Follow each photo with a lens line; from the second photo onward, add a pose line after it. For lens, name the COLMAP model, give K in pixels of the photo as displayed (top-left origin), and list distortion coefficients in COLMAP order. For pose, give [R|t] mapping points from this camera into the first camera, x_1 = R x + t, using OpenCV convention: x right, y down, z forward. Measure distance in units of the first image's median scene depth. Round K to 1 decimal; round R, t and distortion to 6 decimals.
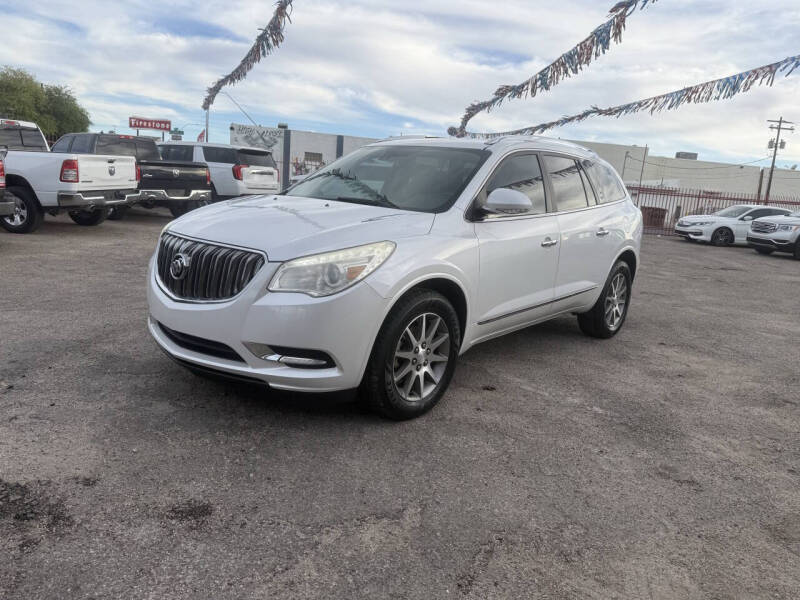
lens RADIAL K [[566.4, 0, 391.8], [0, 566.4, 298.4], [0, 0, 1]] dist [0.008656, -0.004277]
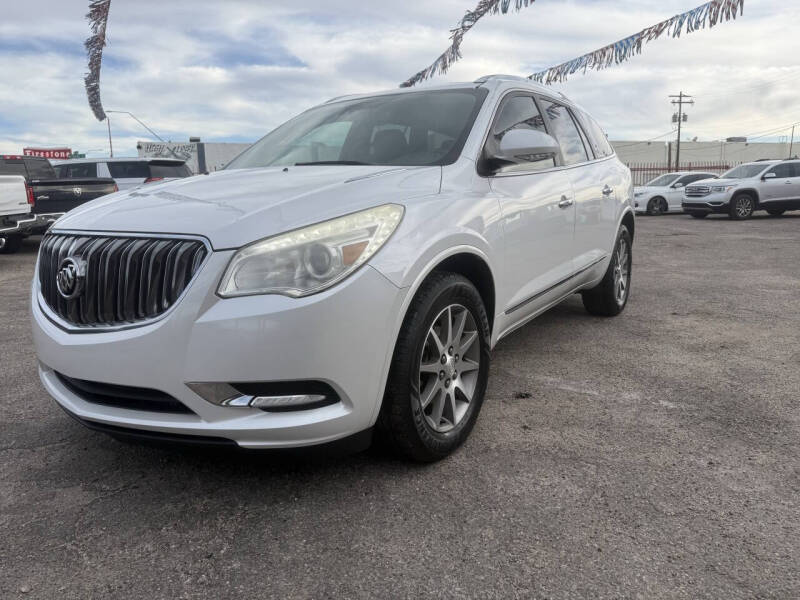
lens RADIAL K [[567.4, 0, 398.2], [0, 567.4, 301.5], [0, 0, 1]] dist [-0.001259, -0.005502]
pose [[0.985147, -0.119524, 0.123282, -0.081072], [0.120115, 0.992756, 0.002656, 0.011141], [-0.122706, 0.012192, 0.992368, 0.281665]]
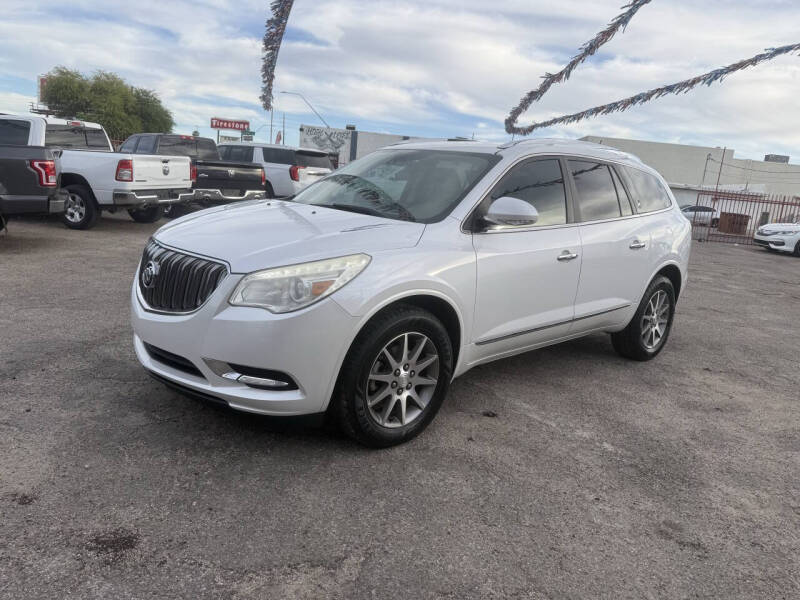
lens RADIAL K [[564.7, 0, 397.9], [0, 564.7, 301.0], [0, 0, 1]] dist [0.008560, -0.008960]
pose [[0.993544, 0.034148, -0.108190, 0.127140], [-0.033710, 0.999414, 0.005877, -0.027219], [0.108327, -0.002192, 0.994113, 0.083821]]
